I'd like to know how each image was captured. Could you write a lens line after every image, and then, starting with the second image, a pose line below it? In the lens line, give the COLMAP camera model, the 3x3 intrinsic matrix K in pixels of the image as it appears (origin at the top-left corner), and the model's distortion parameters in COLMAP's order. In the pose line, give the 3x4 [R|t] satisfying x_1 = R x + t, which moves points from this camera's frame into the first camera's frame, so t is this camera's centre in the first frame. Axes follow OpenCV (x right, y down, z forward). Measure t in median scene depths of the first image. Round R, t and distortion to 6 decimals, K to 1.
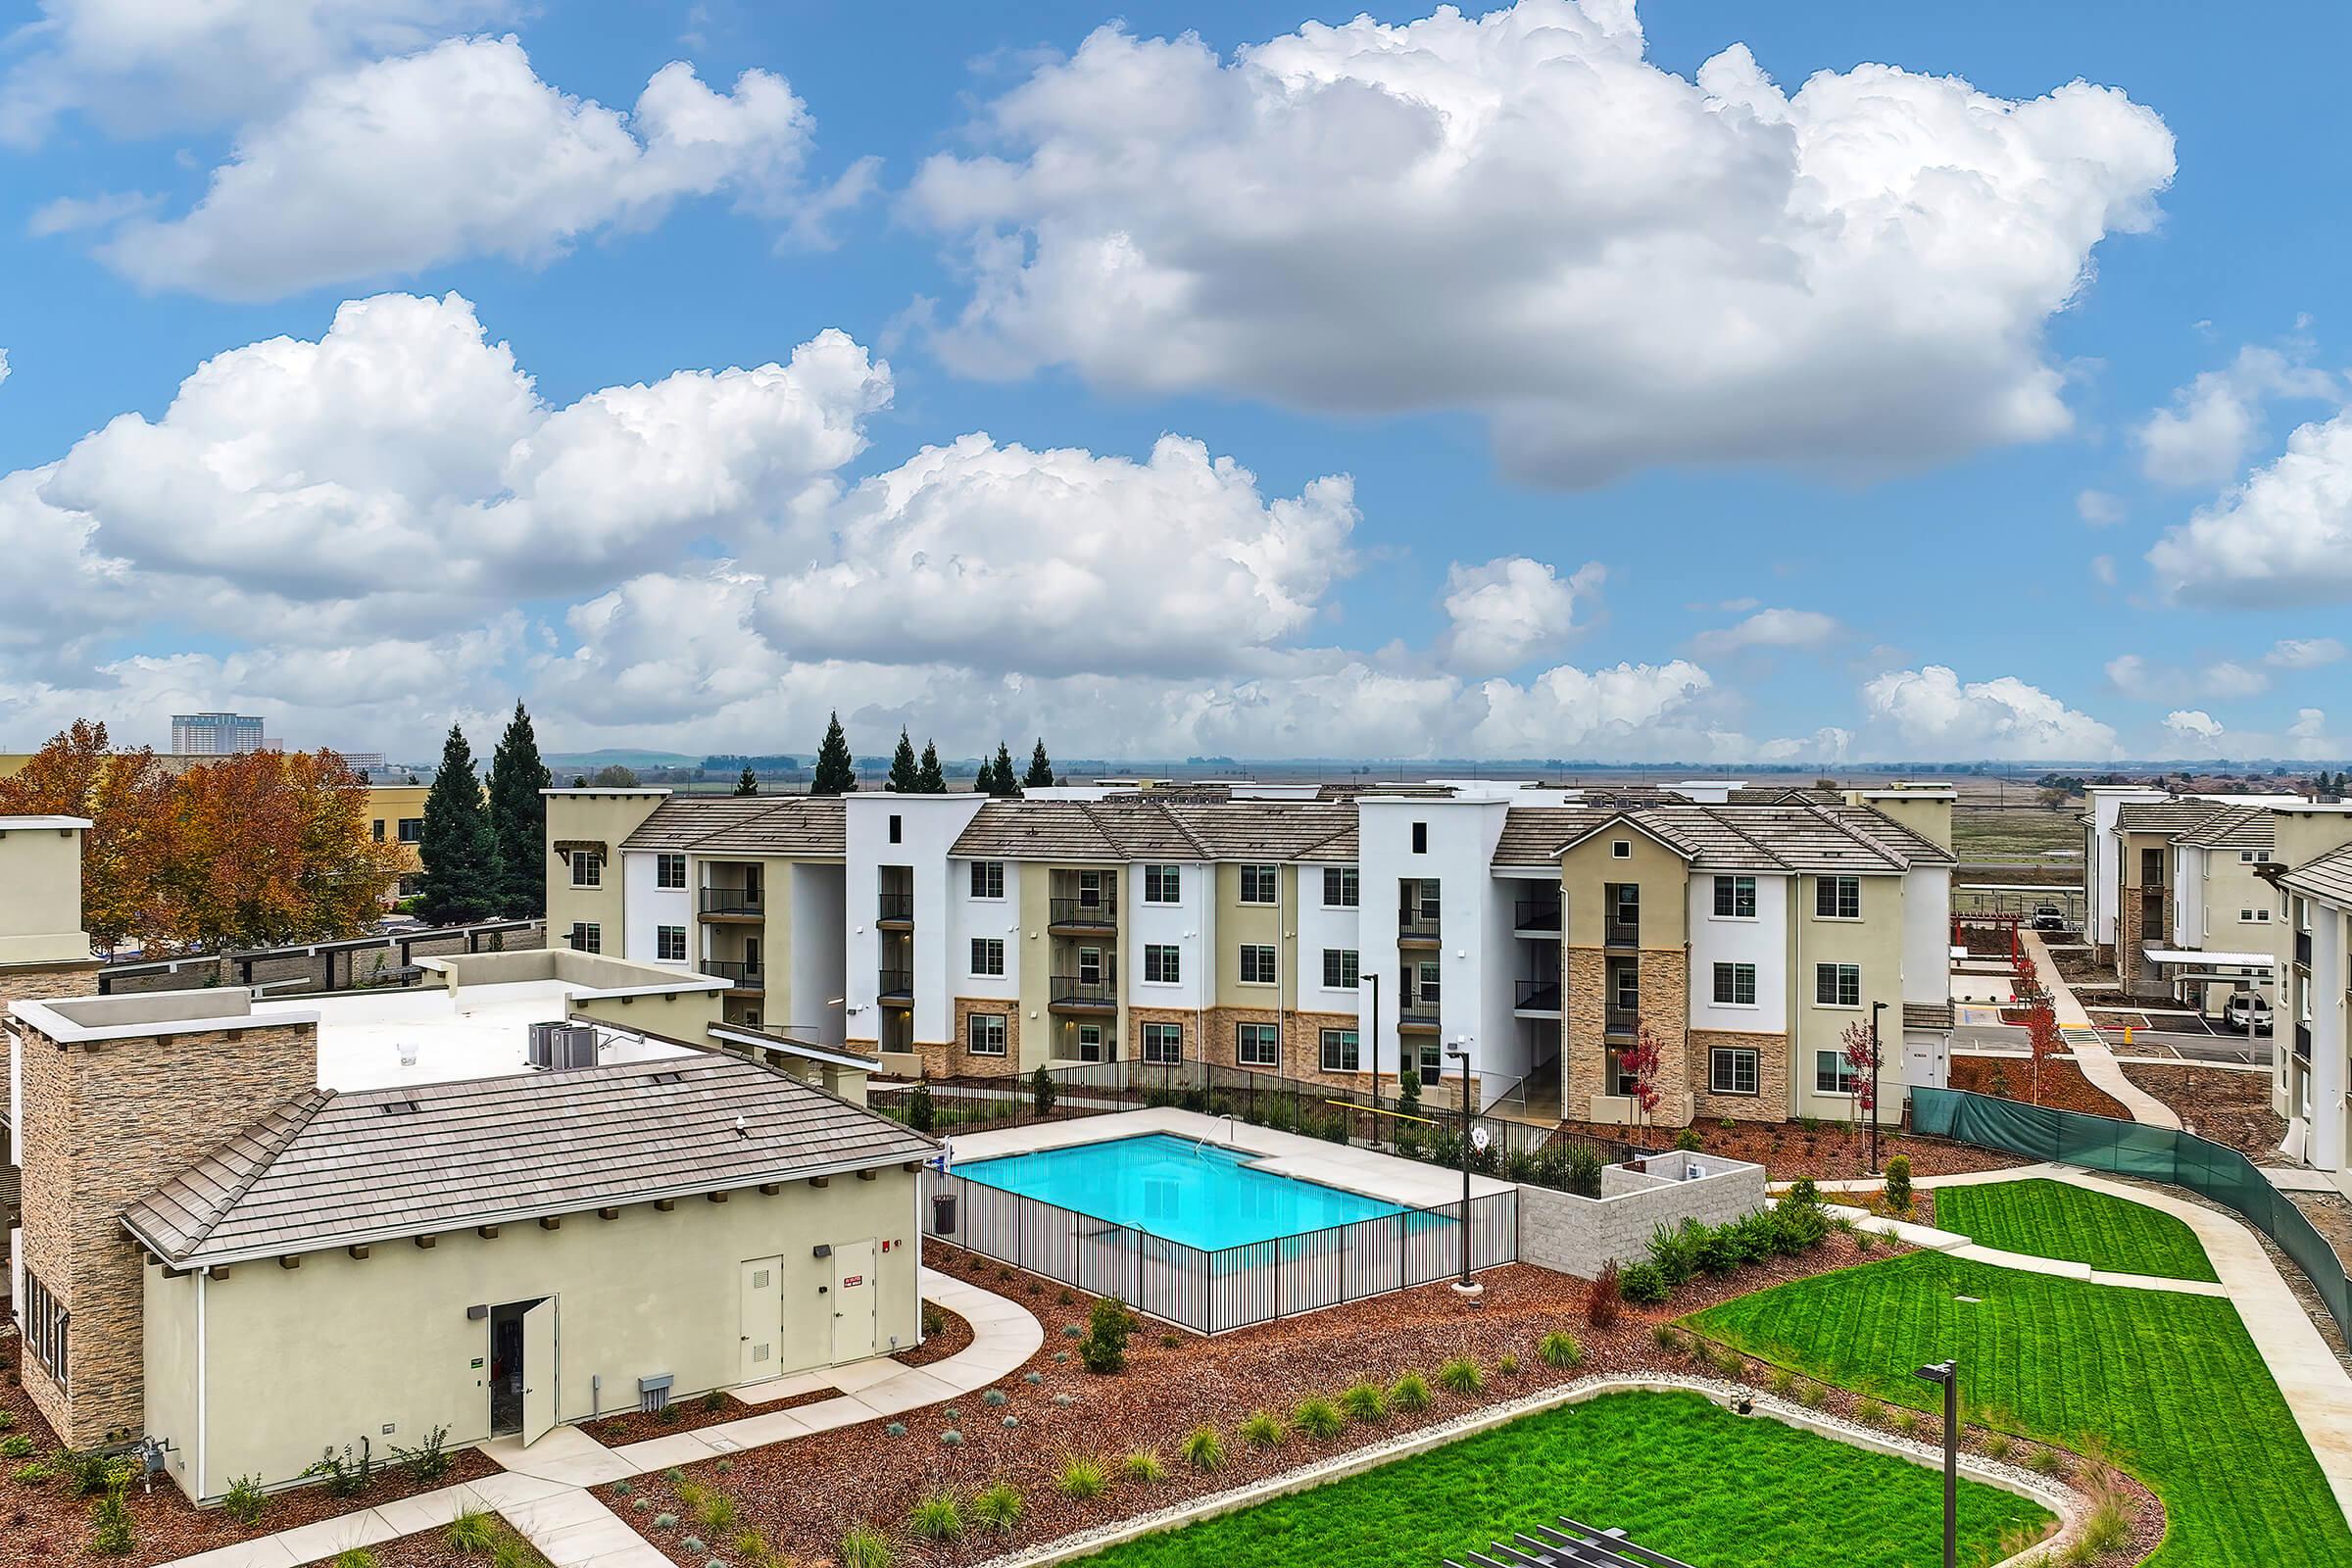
lens RADIAL K [[1981.4, 0, 1188.3], [0, 1981.4, 765.3], [0, 0, 1]] dist [0.016908, -0.025887]
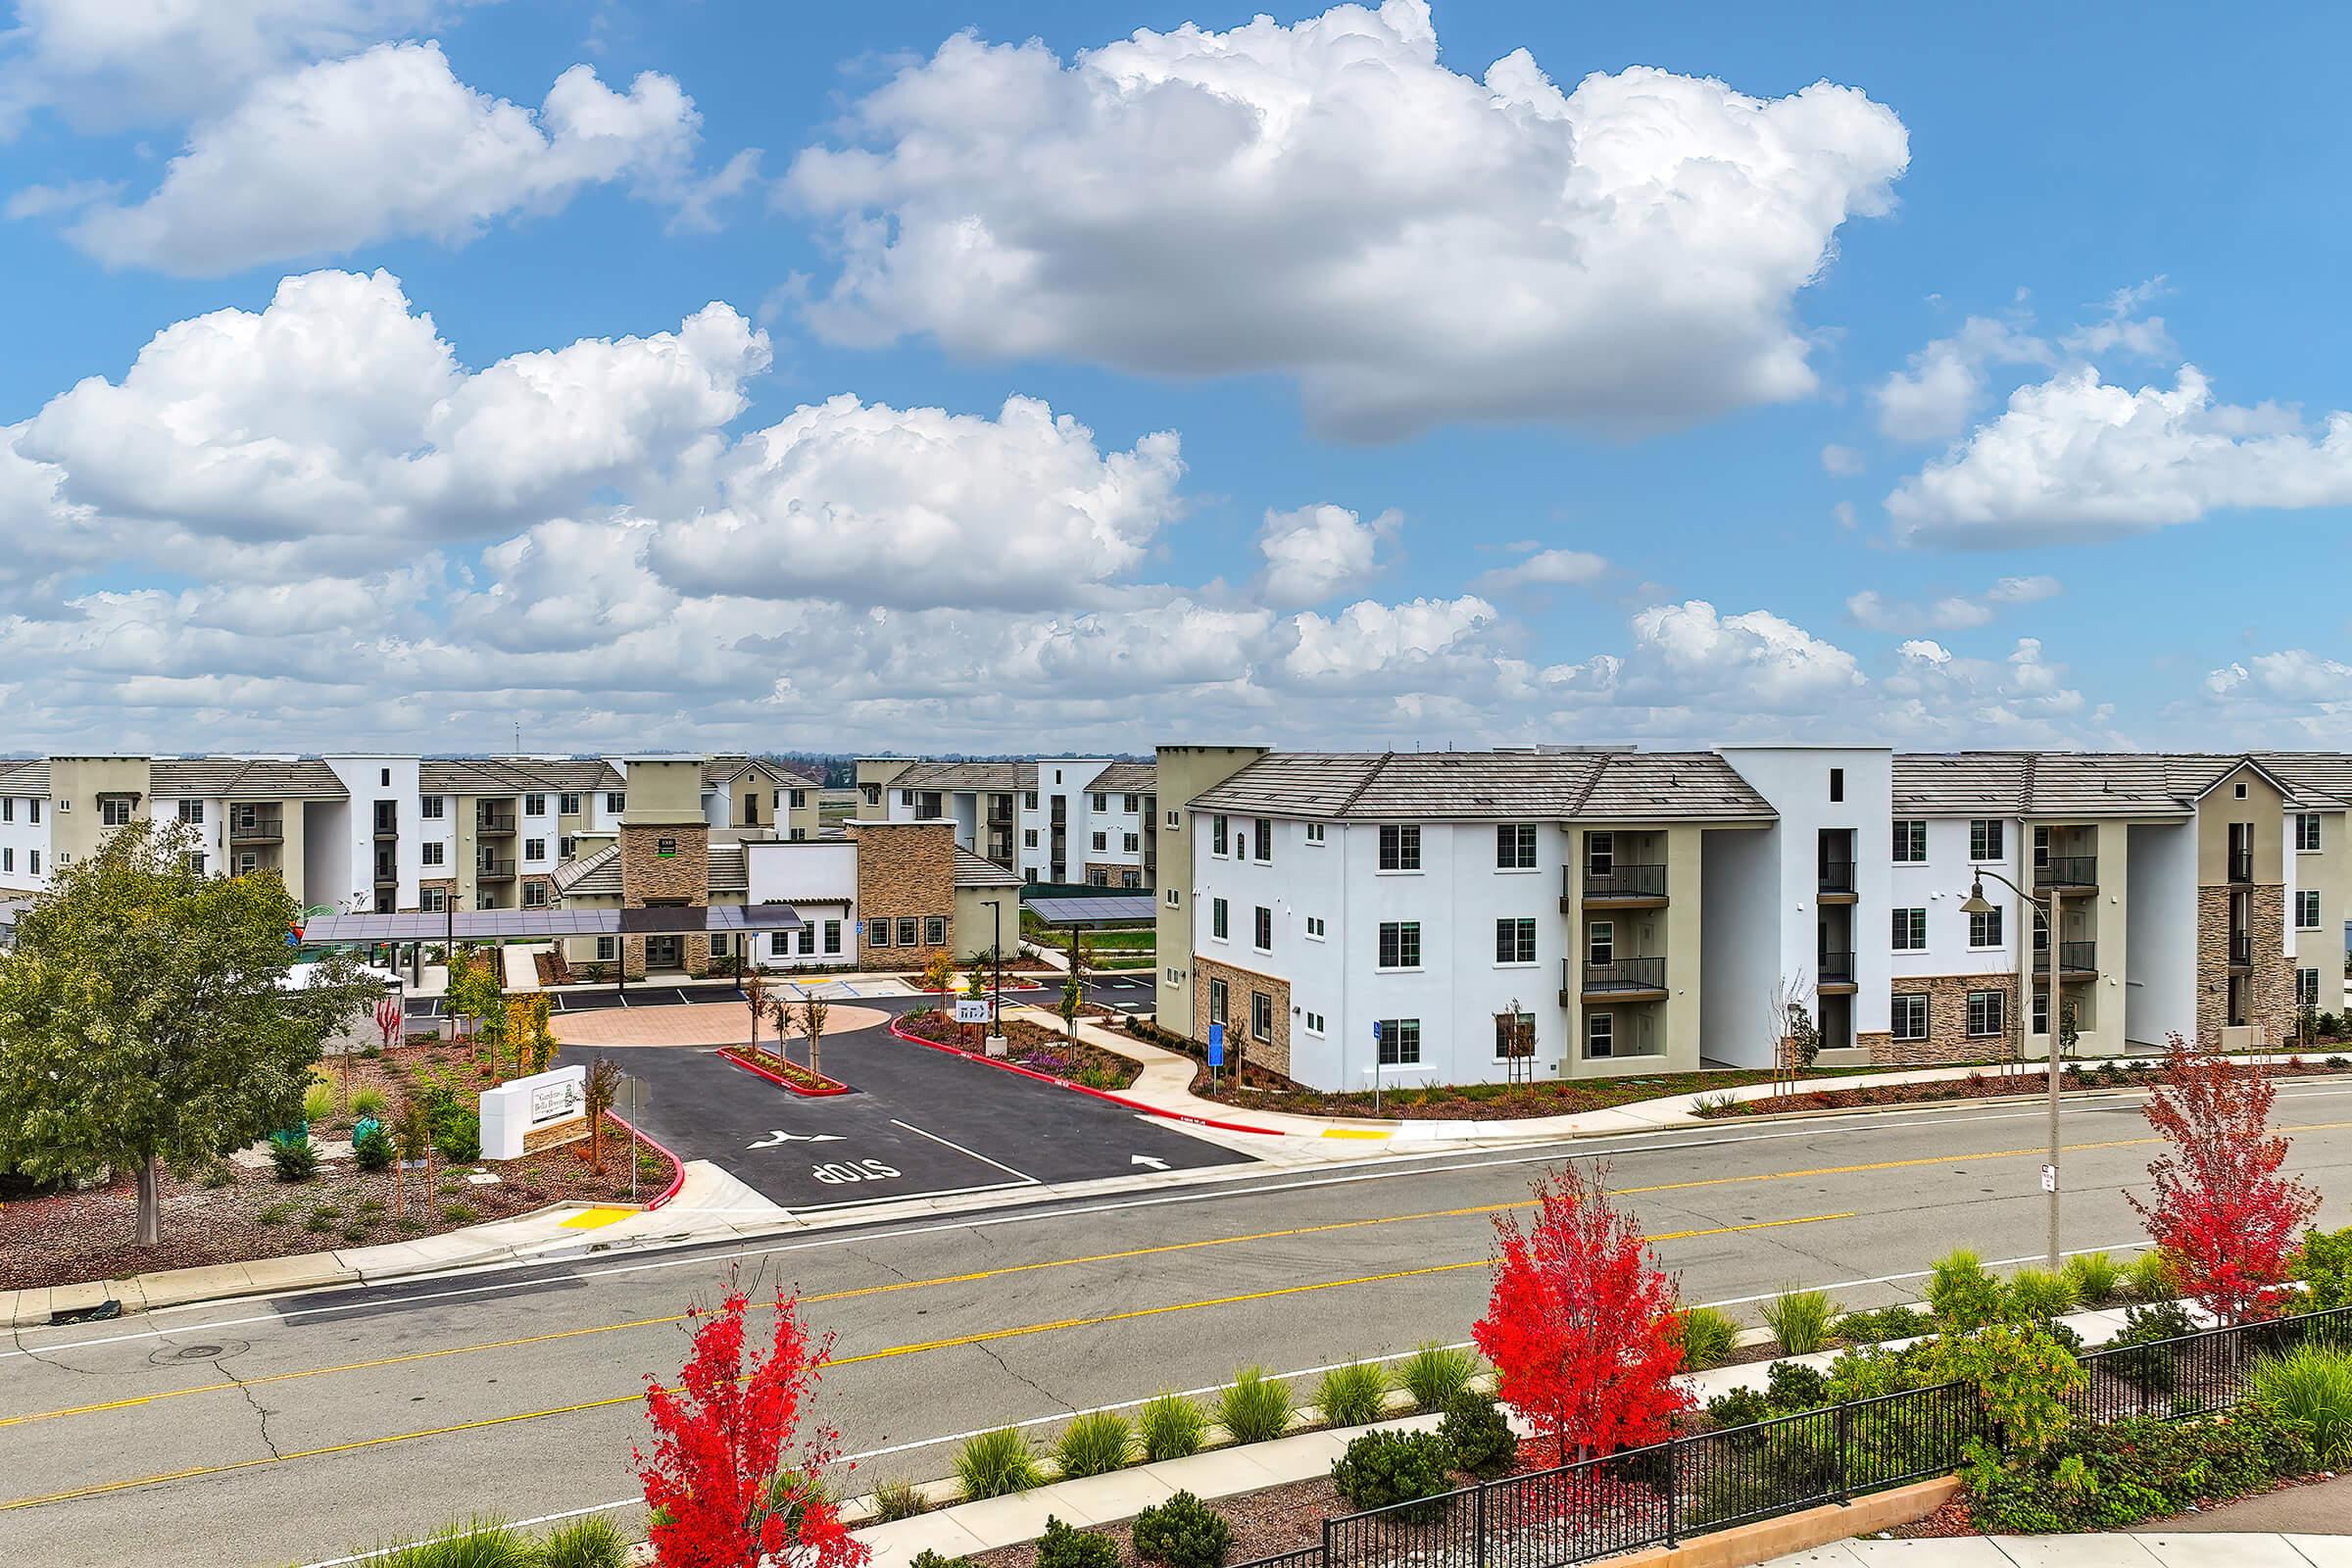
lens RADIAL K [[1981.4, 0, 1188.8], [0, 1981.4, 776.4], [0, 0, 1]] dist [0.016908, -0.025887]
pose [[0.332467, -0.011487, 0.943045, -1.521970], [0.002245, 0.999933, 0.011389, 0.015468], [-0.943112, -0.001669, 0.332470, -0.153697]]
